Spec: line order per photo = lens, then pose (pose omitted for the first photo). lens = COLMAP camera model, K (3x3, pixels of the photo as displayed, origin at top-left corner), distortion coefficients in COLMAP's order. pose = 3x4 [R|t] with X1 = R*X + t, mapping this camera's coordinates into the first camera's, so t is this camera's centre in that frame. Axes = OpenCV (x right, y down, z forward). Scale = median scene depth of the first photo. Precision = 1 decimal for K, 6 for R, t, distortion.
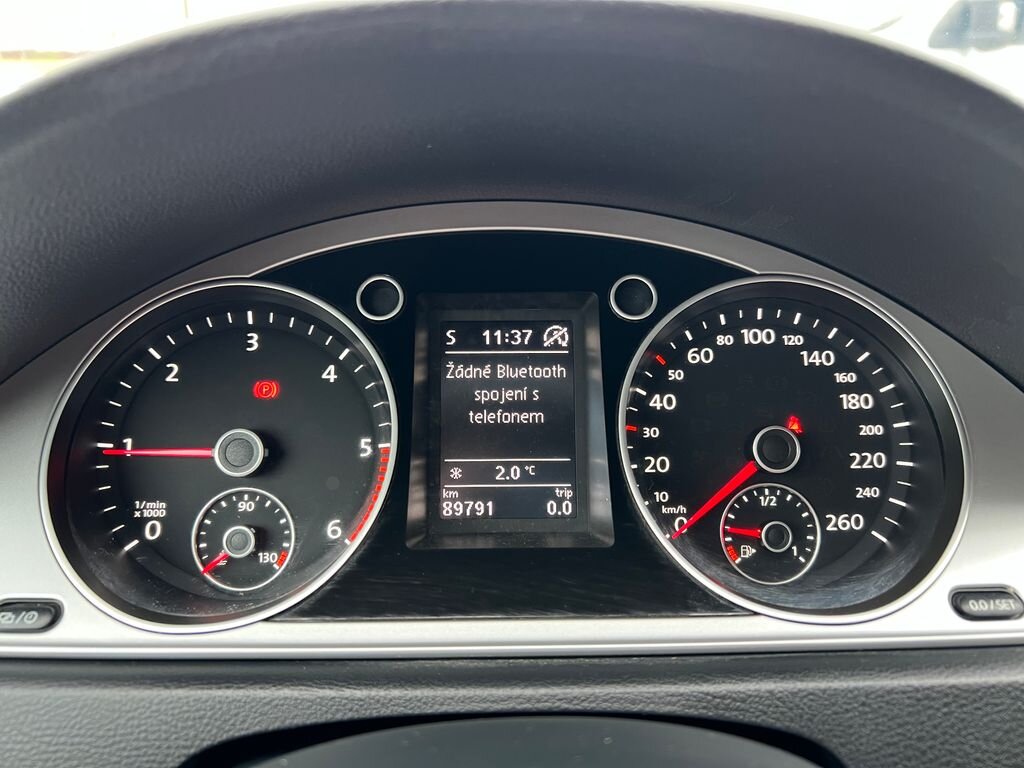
lens RADIAL K [[789.9, 0, 518.8], [0, 789.9, 387.9], [0, 0, 1]] dist [-0.012046, -0.011006]
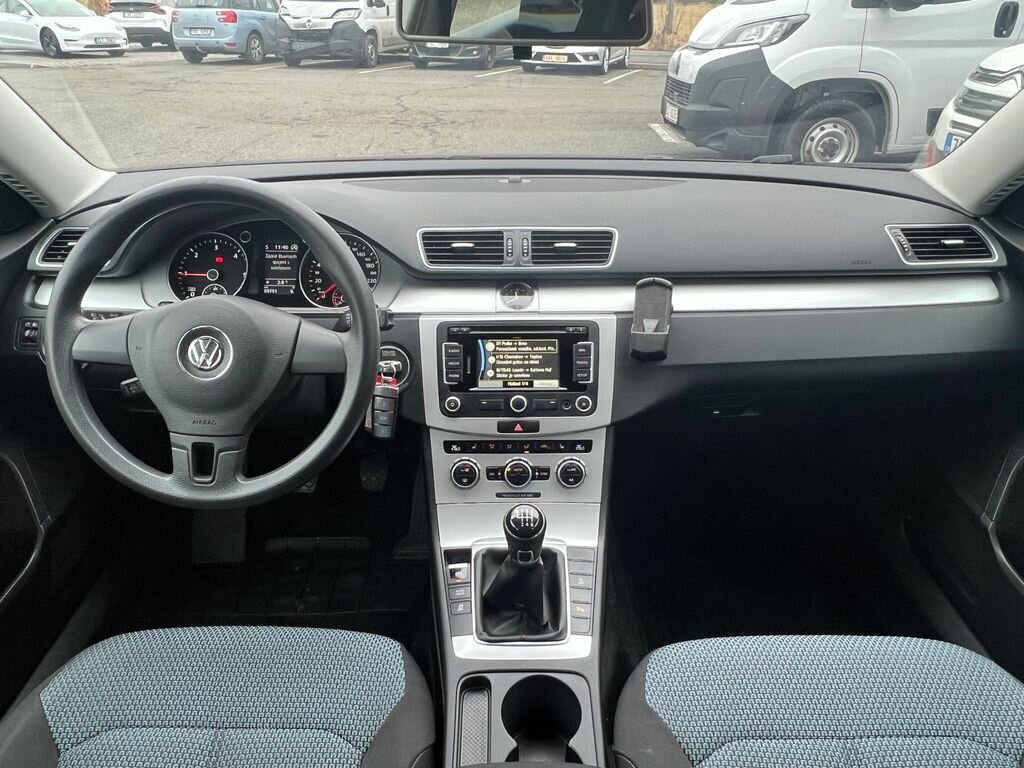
lens RADIAL K [[770.5, 0, 508.2], [0, 770.5, 388.2], [0, 0, 1]] dist [0.002601, -0.008311]
pose [[0.998969, 0.023113, -0.039064, 1.278385], [-0.018308, 0.992705, 0.119168, 0.152576], [0.041534, -0.118330, 0.992105, -2.821288]]
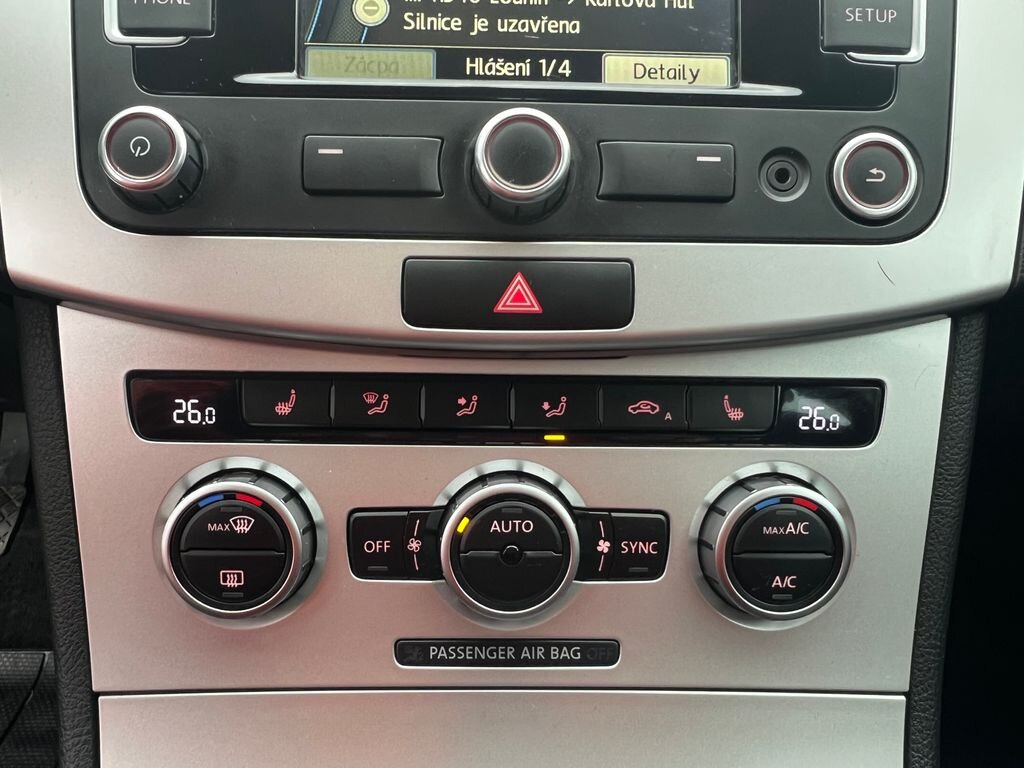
lens RADIAL K [[770.5, 0, 481.9], [0, 770.5, 443.8], [0, 0, 1]] dist [0.002601, -0.008311]
pose [[0.999195, 0.038144, -0.012424, 1.173167], [-0.035966, 0.988959, 0.143759, 0.783301], [0.017770, -0.143197, 0.989535, 0.017085]]
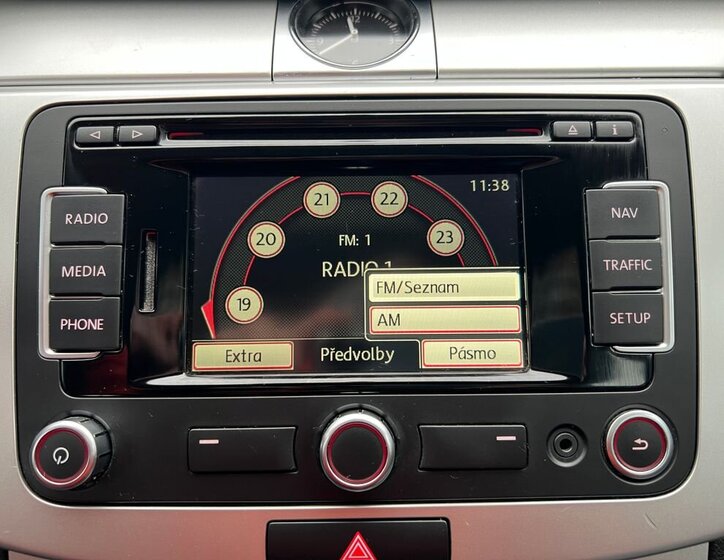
lens RADIAL K [[576.1, 0, 363.4], [0, 576.1, 283.3], [0, 0, 1]] dist [-0.009129, -0.013195]
pose [[0.998946, 0.015786, -0.043091, 1.217919], [-0.012611, 0.997252, 0.072998, 0.429389], [0.044125, -0.072378, 0.996401, 0.089712]]
